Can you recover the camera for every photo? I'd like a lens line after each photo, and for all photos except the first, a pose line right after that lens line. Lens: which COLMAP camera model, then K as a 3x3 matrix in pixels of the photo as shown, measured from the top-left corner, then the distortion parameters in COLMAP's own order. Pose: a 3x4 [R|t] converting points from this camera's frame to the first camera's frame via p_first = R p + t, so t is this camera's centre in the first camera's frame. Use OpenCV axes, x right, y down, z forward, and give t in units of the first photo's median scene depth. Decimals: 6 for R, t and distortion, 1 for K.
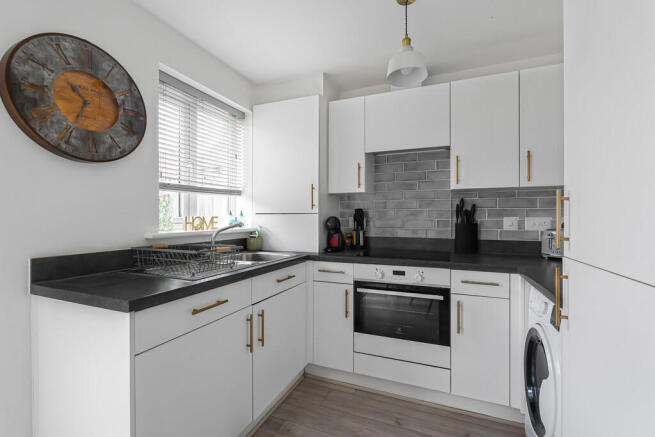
lens RADIAL K [[295.9, 0, 329.4], [0, 295.9, 215.2], [0, 0, 1]] dist [-0.000216, 0.000327]
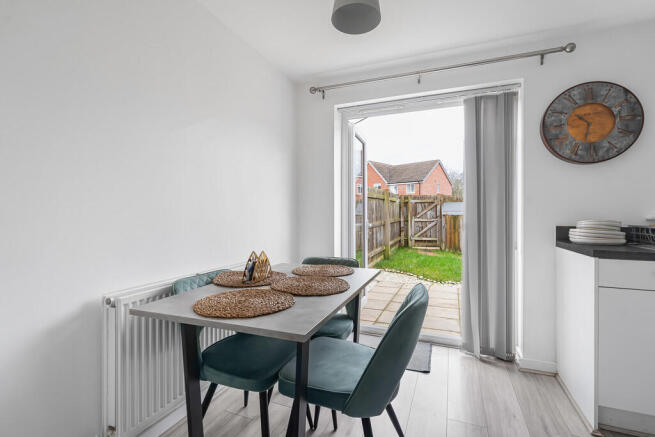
lens RADIAL K [[316.0, 0, 328.3], [0, 316.0, 219.9], [0, 0, 1]] dist [-0.002885, -0.000275]
pose [[0.007375, -0.004543, -0.999962, 0.730955], [0.003868, 0.999982, -0.004514, 0.099231], [0.999965, -0.003834, 0.007392, -0.310132]]
